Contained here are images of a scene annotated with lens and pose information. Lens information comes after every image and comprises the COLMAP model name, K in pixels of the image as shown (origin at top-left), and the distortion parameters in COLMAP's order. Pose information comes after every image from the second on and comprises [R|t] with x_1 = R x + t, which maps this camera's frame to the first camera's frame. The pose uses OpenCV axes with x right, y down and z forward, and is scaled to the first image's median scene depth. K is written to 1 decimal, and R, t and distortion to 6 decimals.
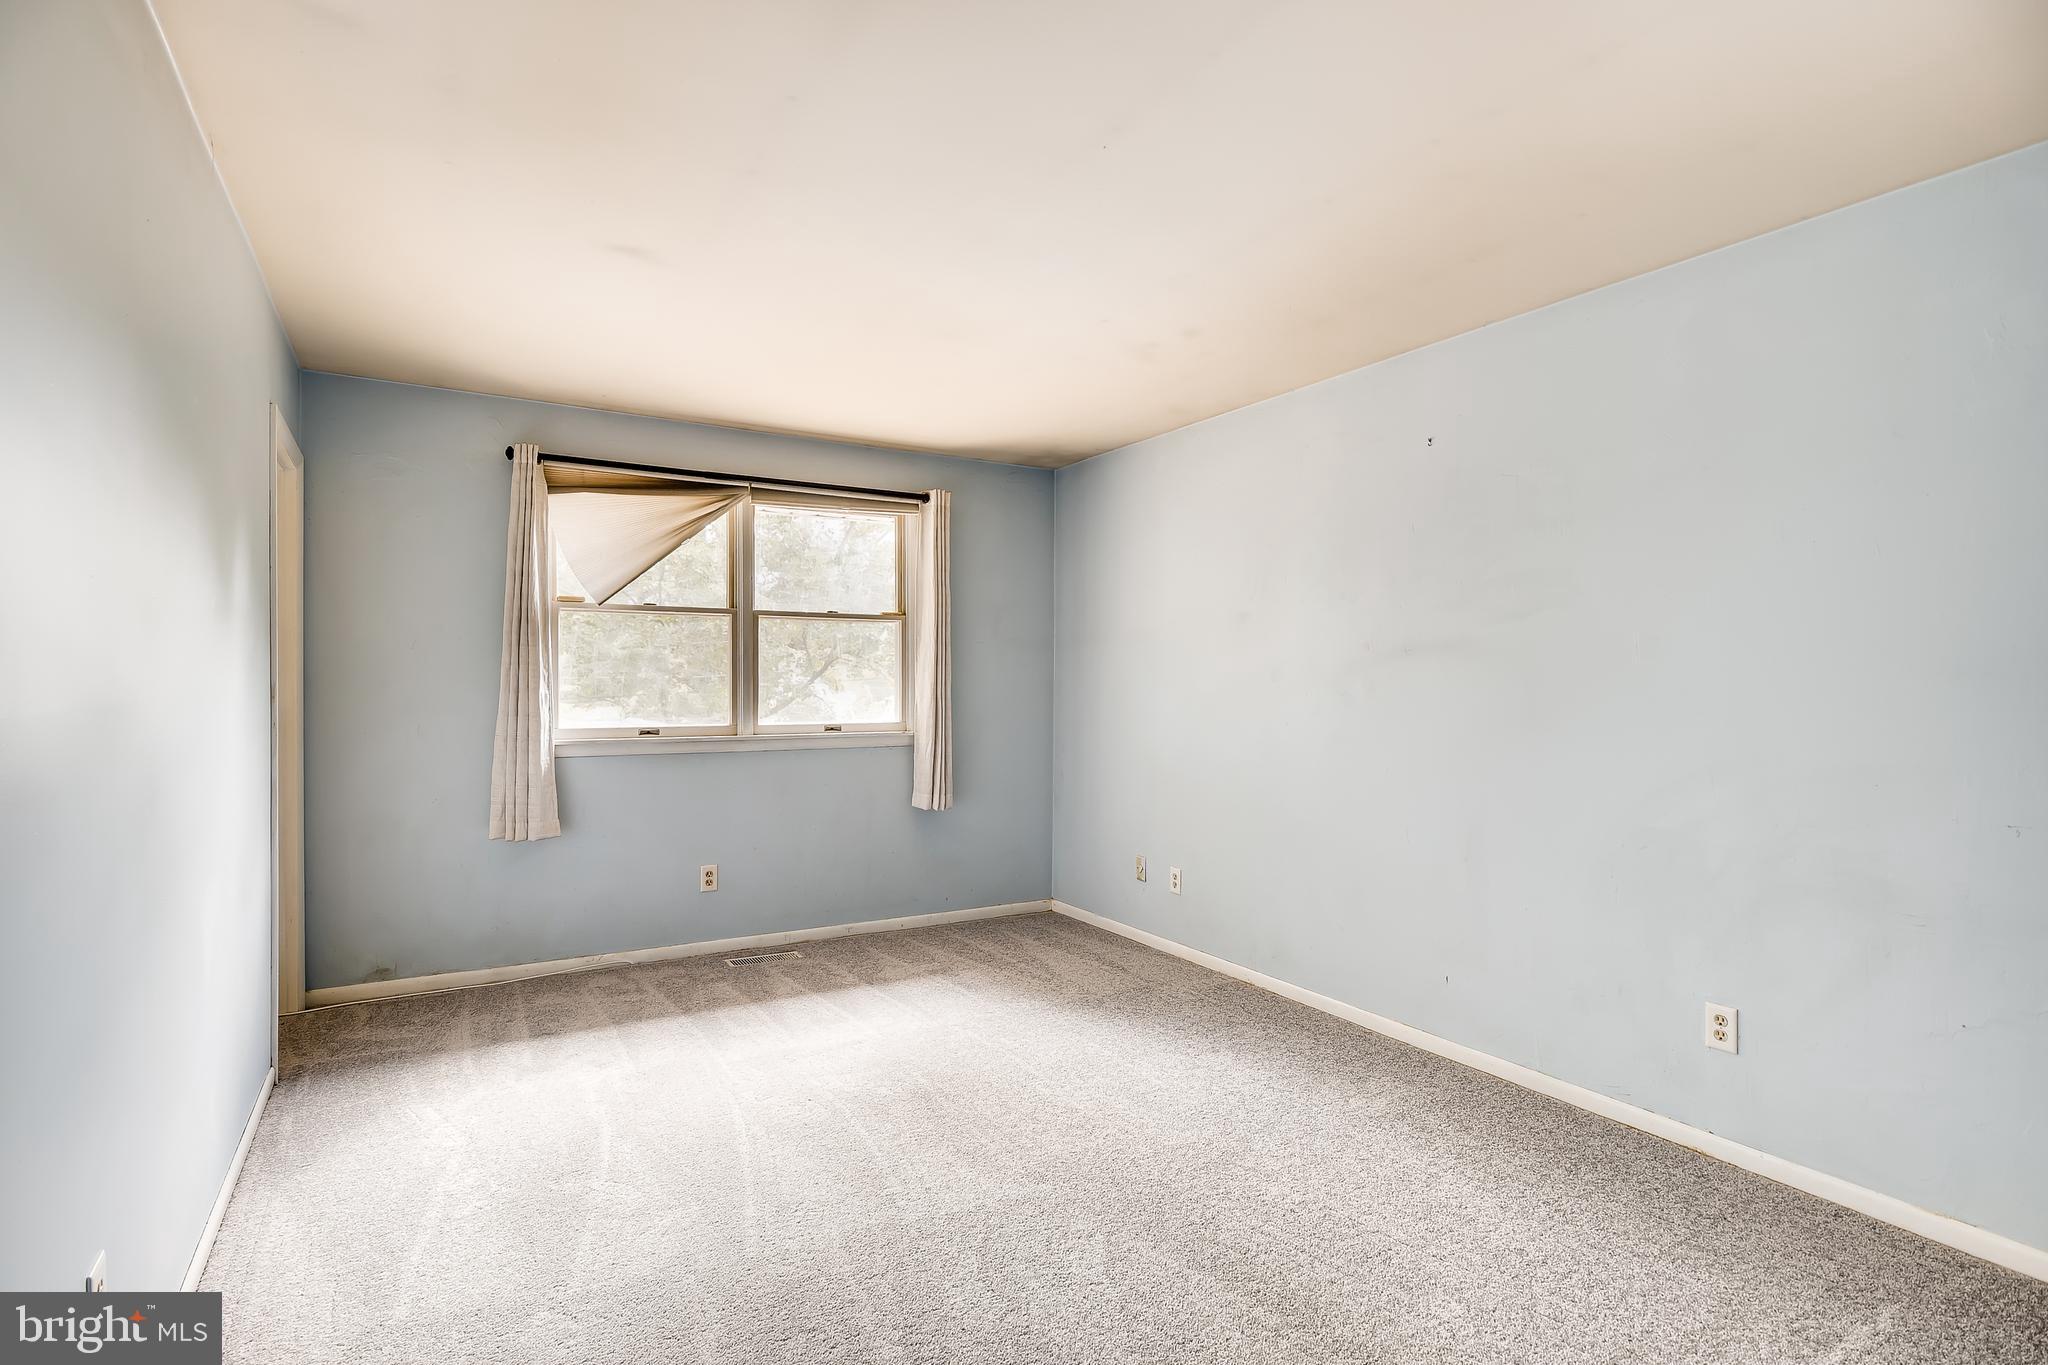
lens RADIAL K [[1013.4, 0, 1033.1], [0, 1013.4, 677.4], [0, 0, 1]] dist [0.013286, -0.005341]
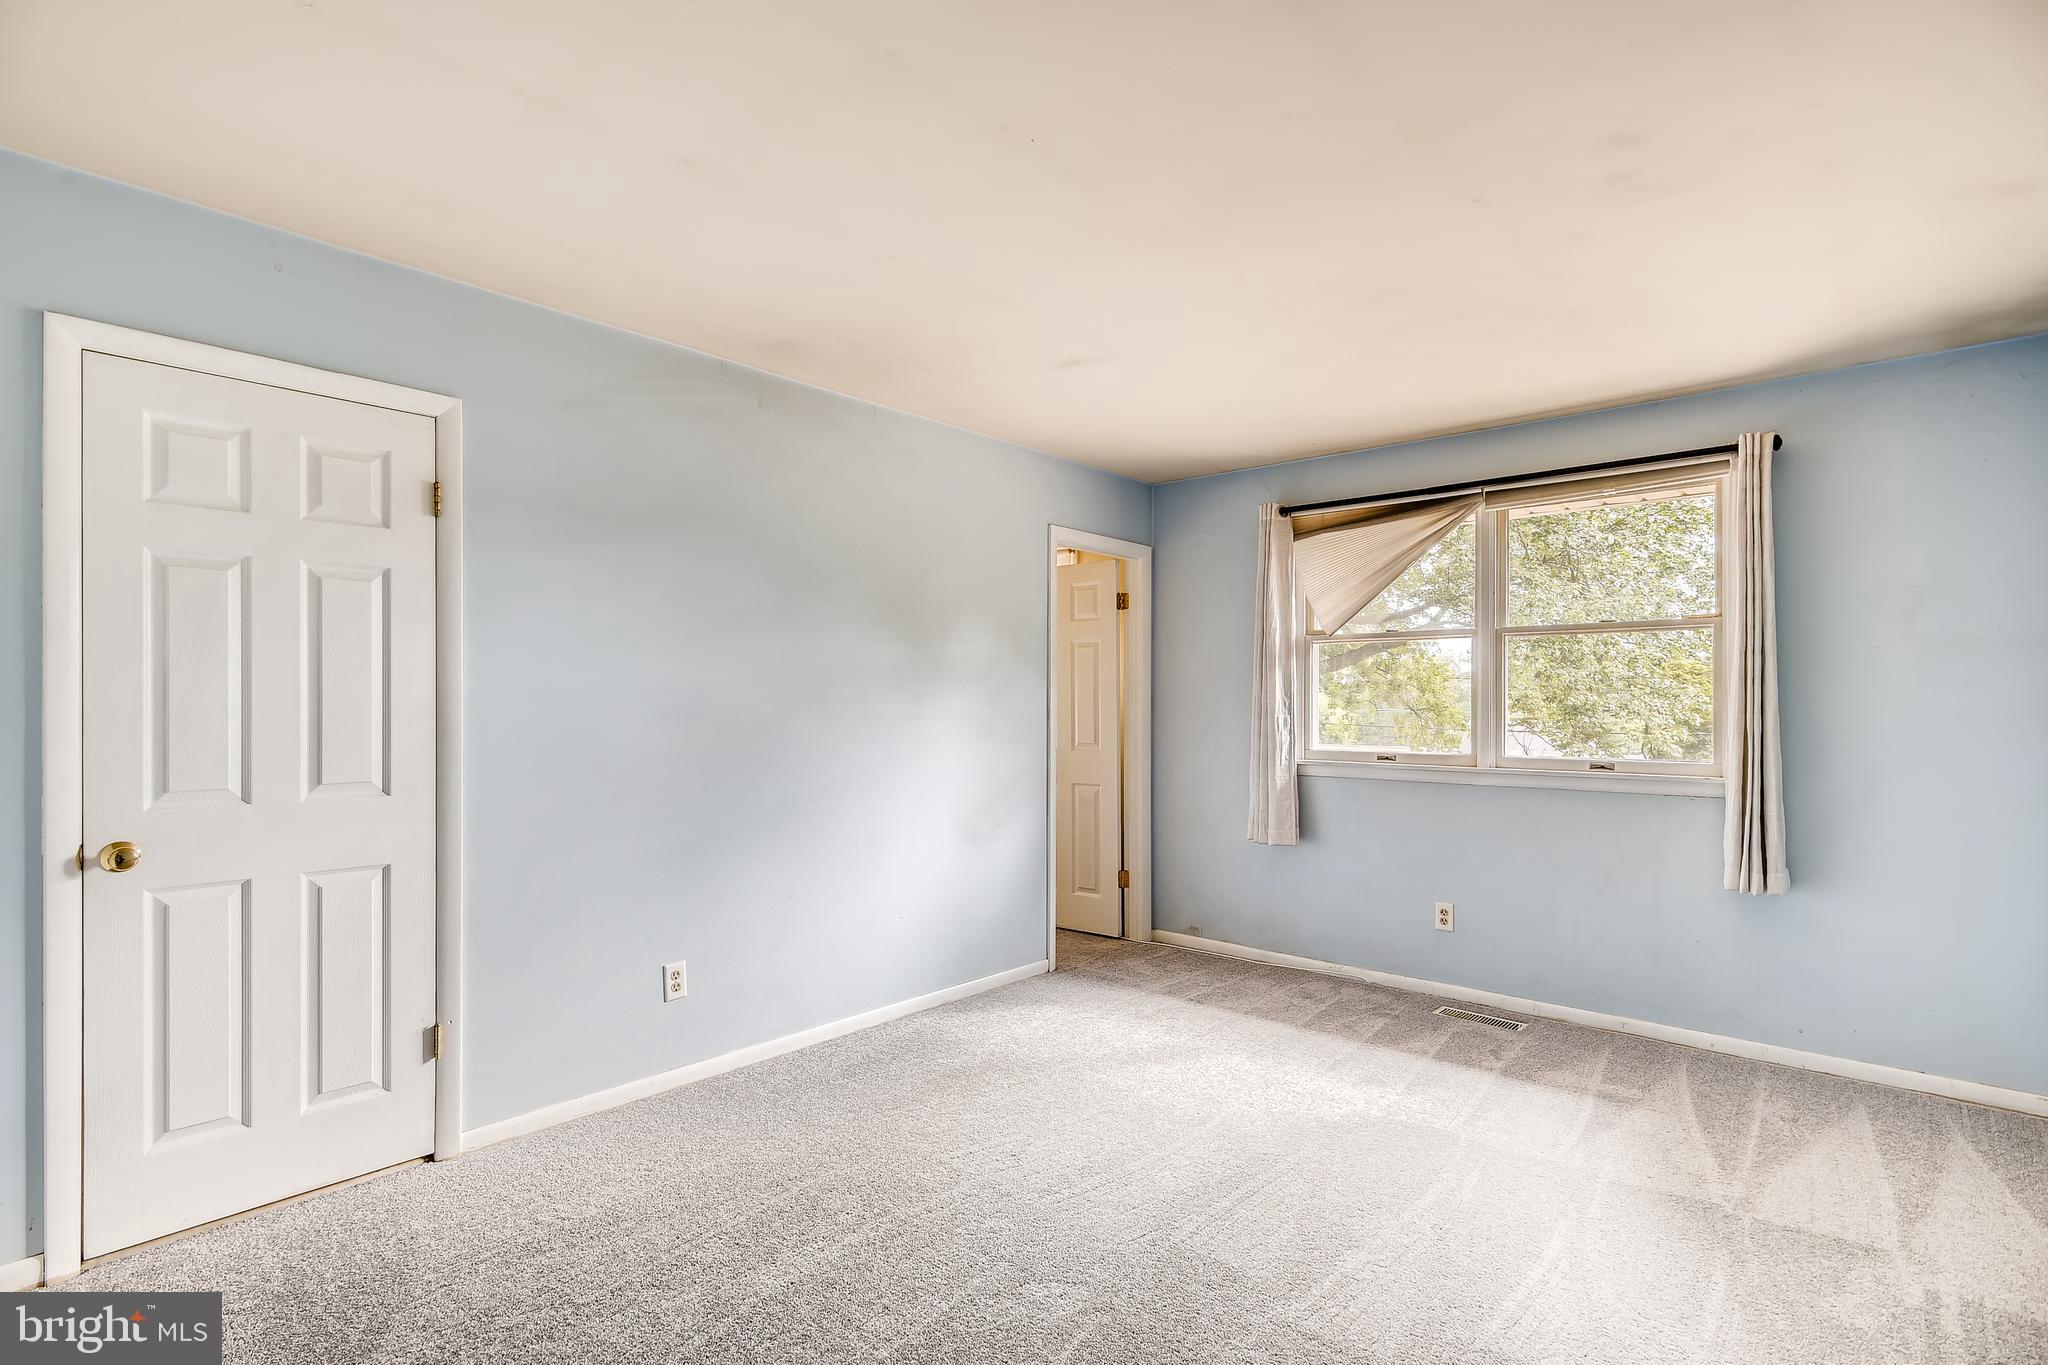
lens RADIAL K [[1013.4, 0, 1032.5], [0, 1013.4, 698.4], [0, 0, 1]] dist [0.013286, -0.005341]
pose [[0.300533, -0.011329, -0.953704, 0.506934], [-0.001525, 0.999922, -0.012359, 0.008372], [0.953770, 0.005169, 0.300492, 0.382506]]
